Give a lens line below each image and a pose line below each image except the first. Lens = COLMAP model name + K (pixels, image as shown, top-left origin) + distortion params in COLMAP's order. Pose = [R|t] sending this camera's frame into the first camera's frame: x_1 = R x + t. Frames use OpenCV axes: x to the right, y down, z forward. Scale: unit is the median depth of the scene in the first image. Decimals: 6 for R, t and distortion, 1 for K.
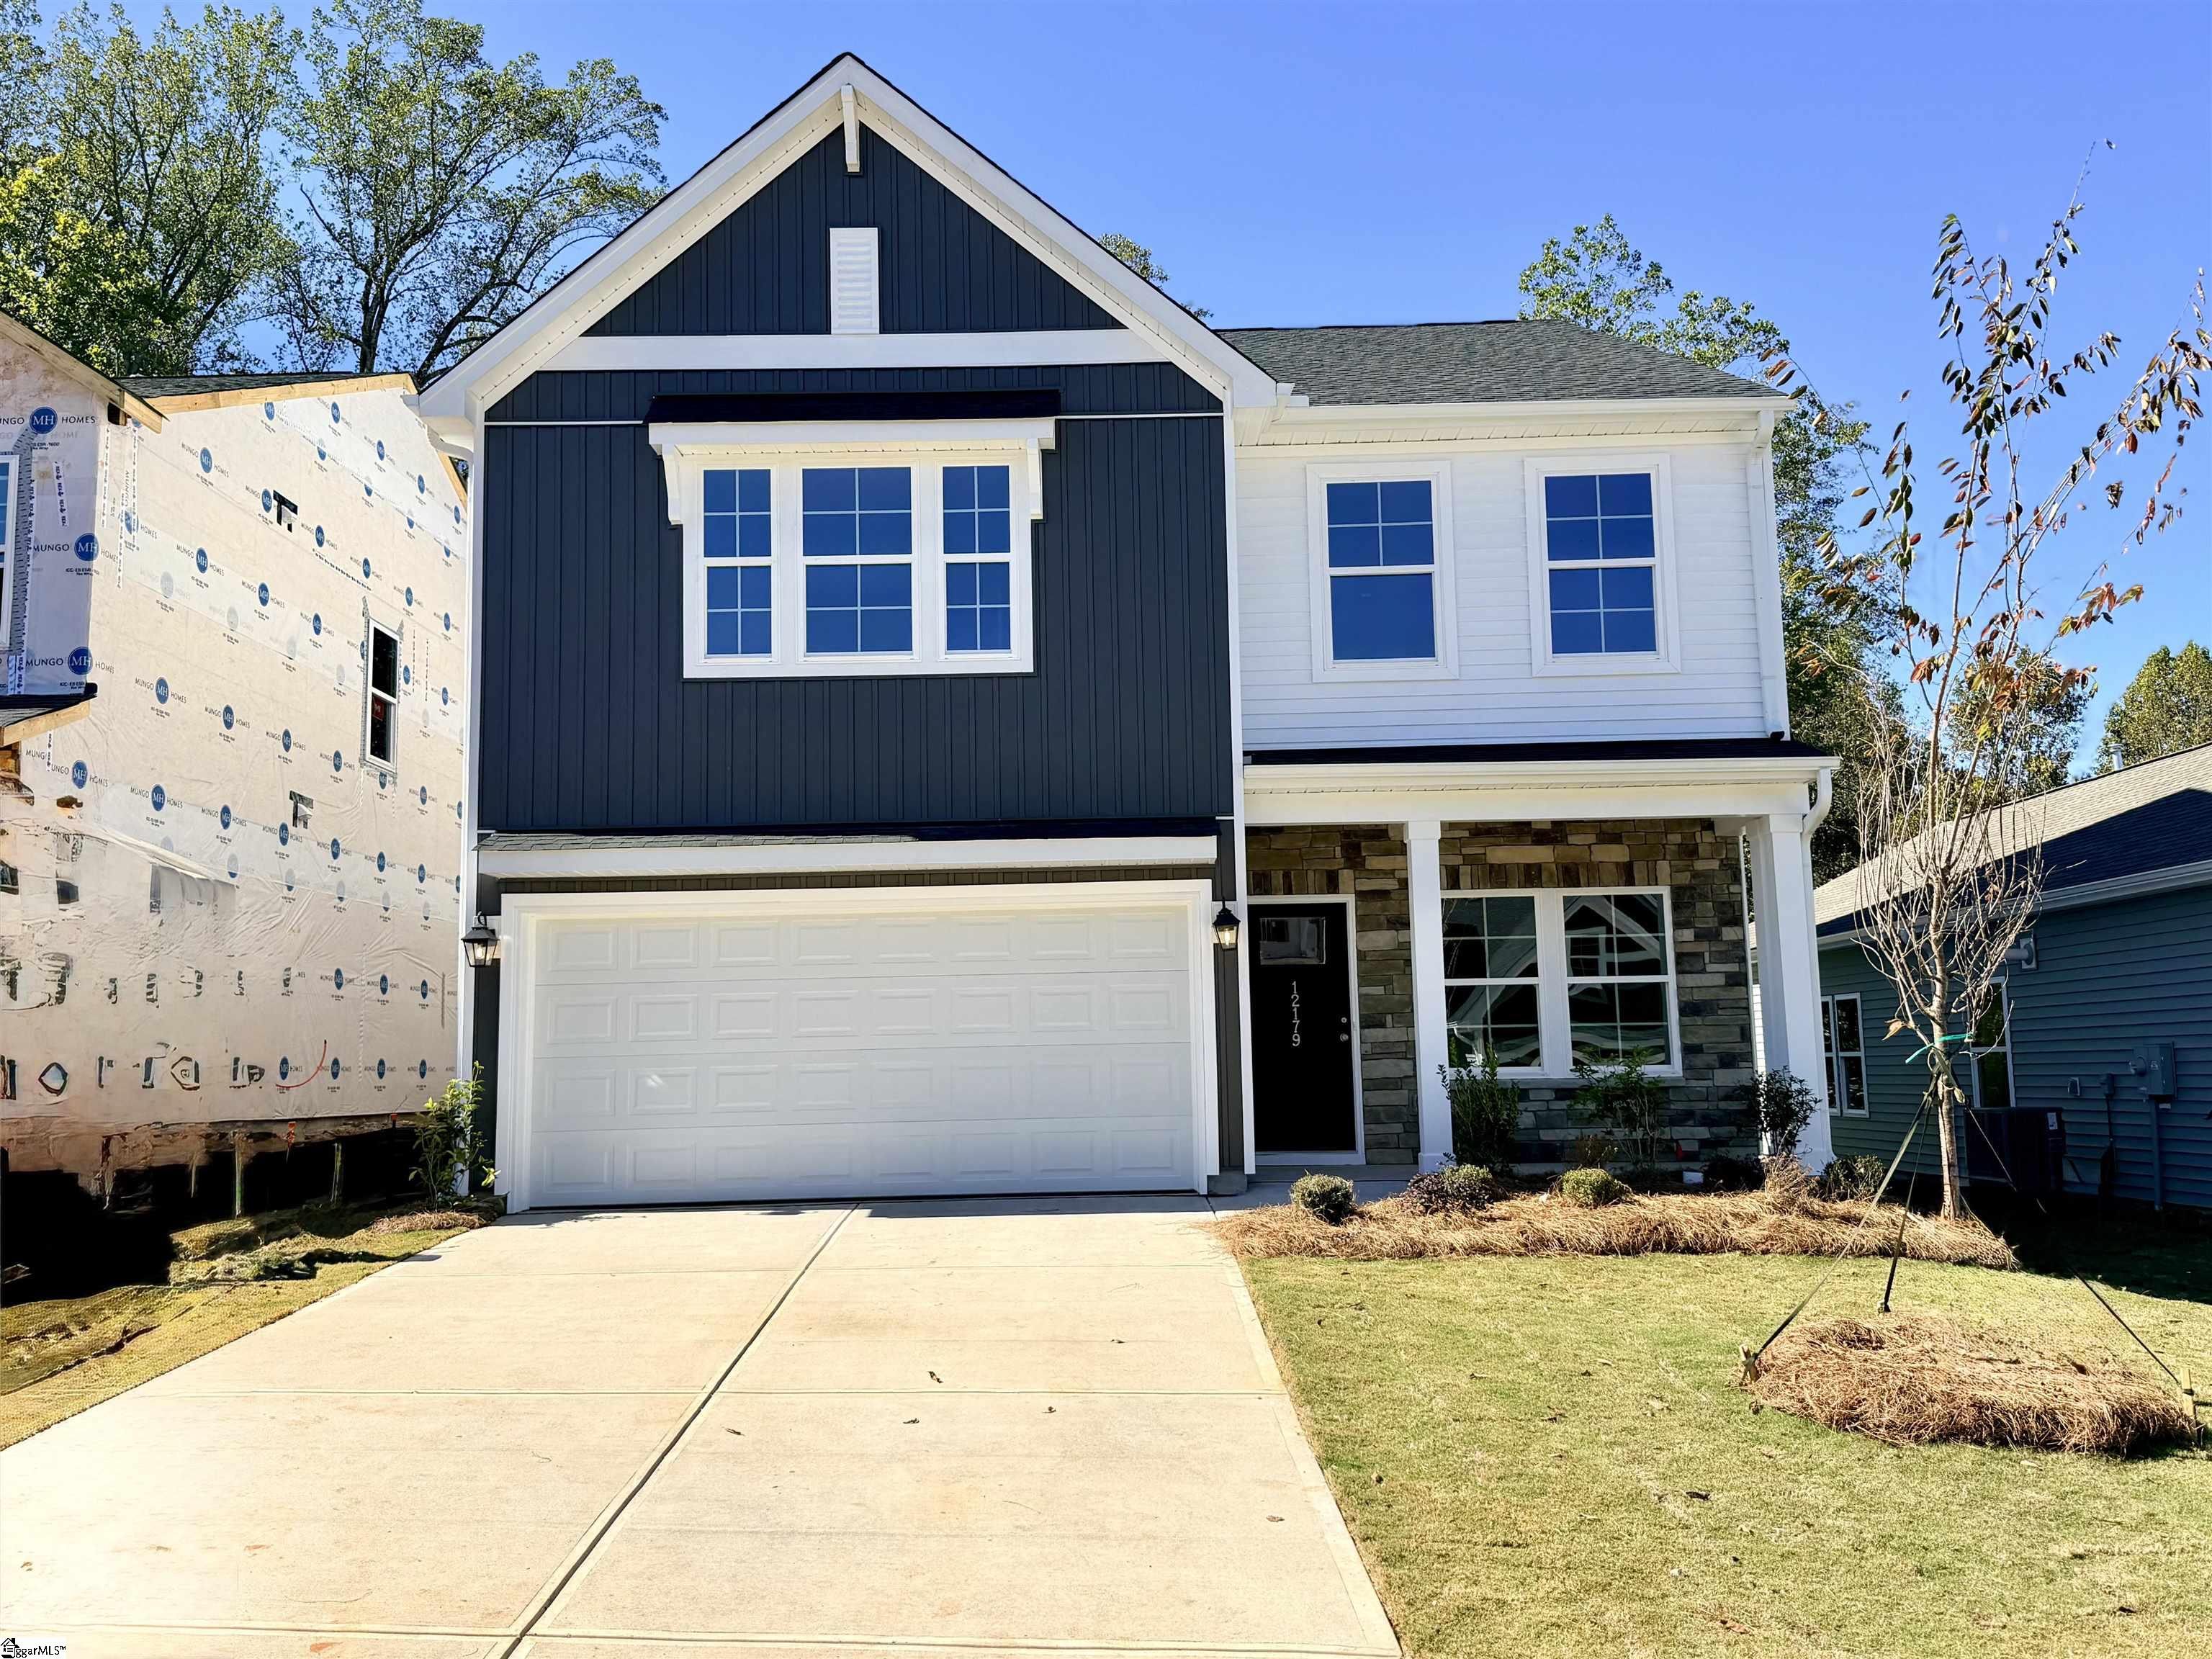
lens RADIAL K [[1874.0, 0, 1085.0], [0, 1874.0, 824.8], [0, 0, 1]] dist [0.031967, -0.057831]
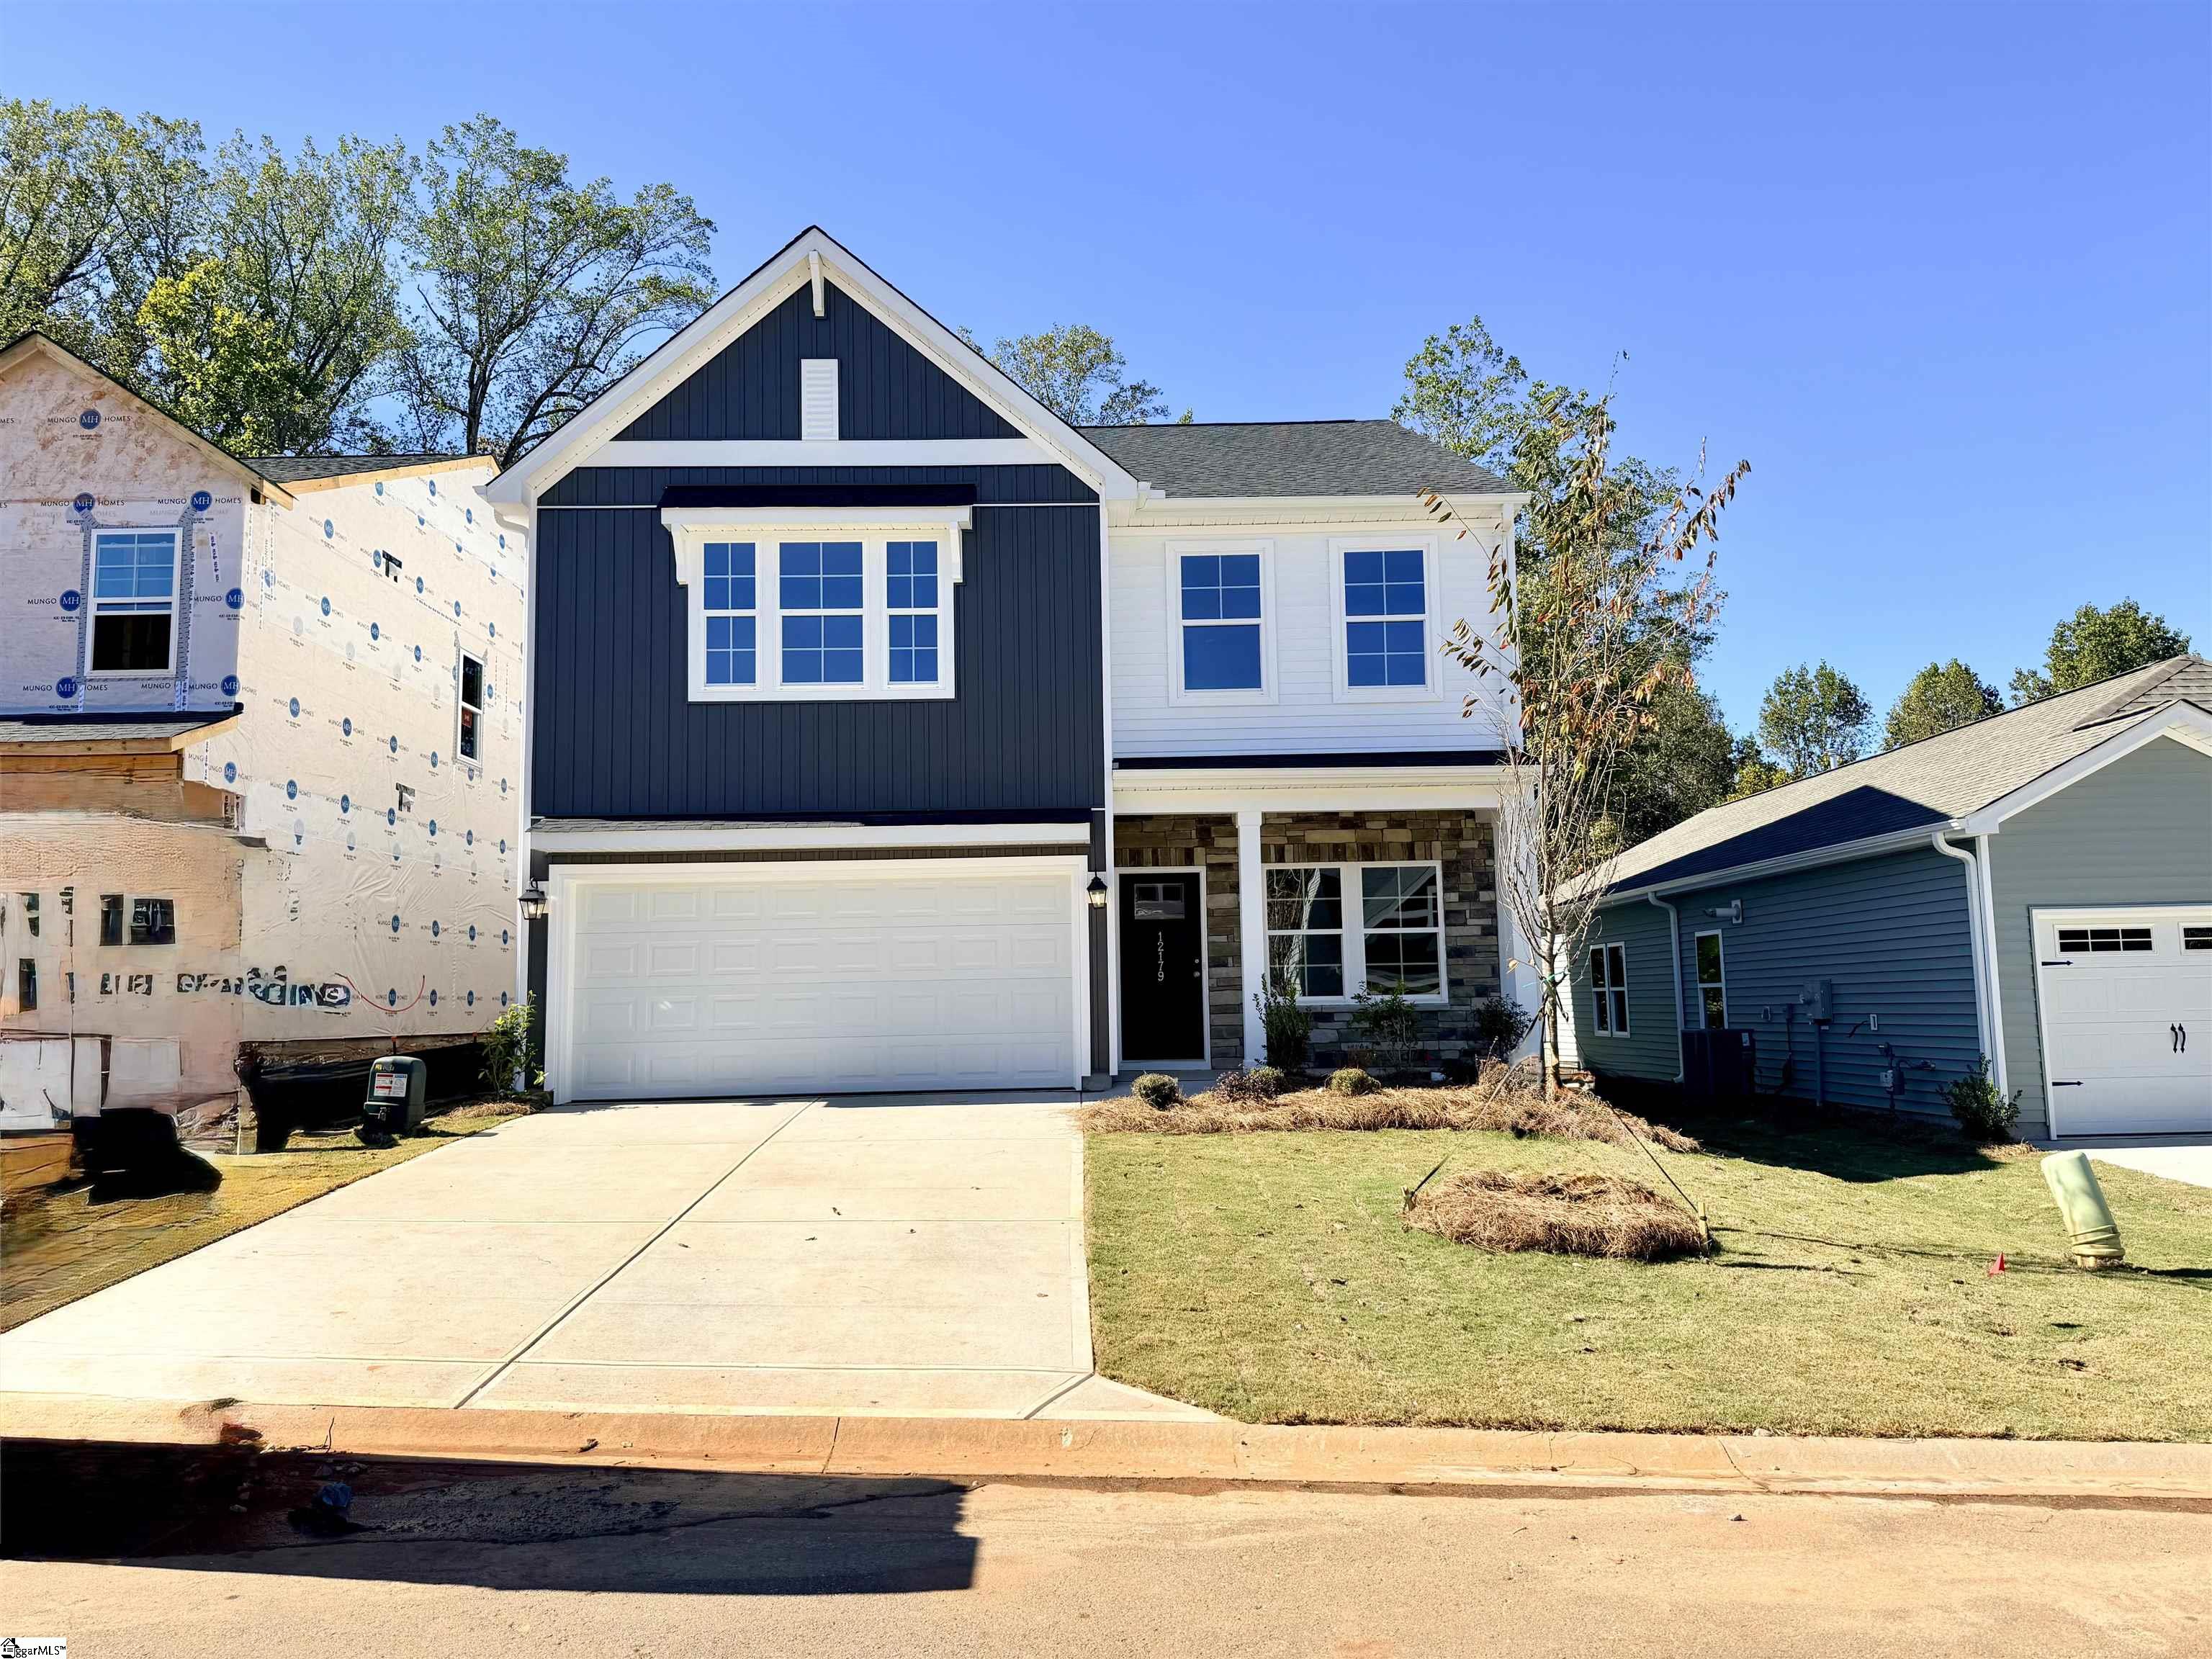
lens RADIAL K [[1569.6, 0, 1122.1], [0, 1569.6, 830.9], [0, 0, 1]] dist [0.024666, -0.051458]
pose [[0.999858, 0.003075, 0.016558, 0.071549], [-0.003383, 0.999821, 0.018606, -0.008669], [-0.016498, -0.018660, 0.999690, -0.110834]]
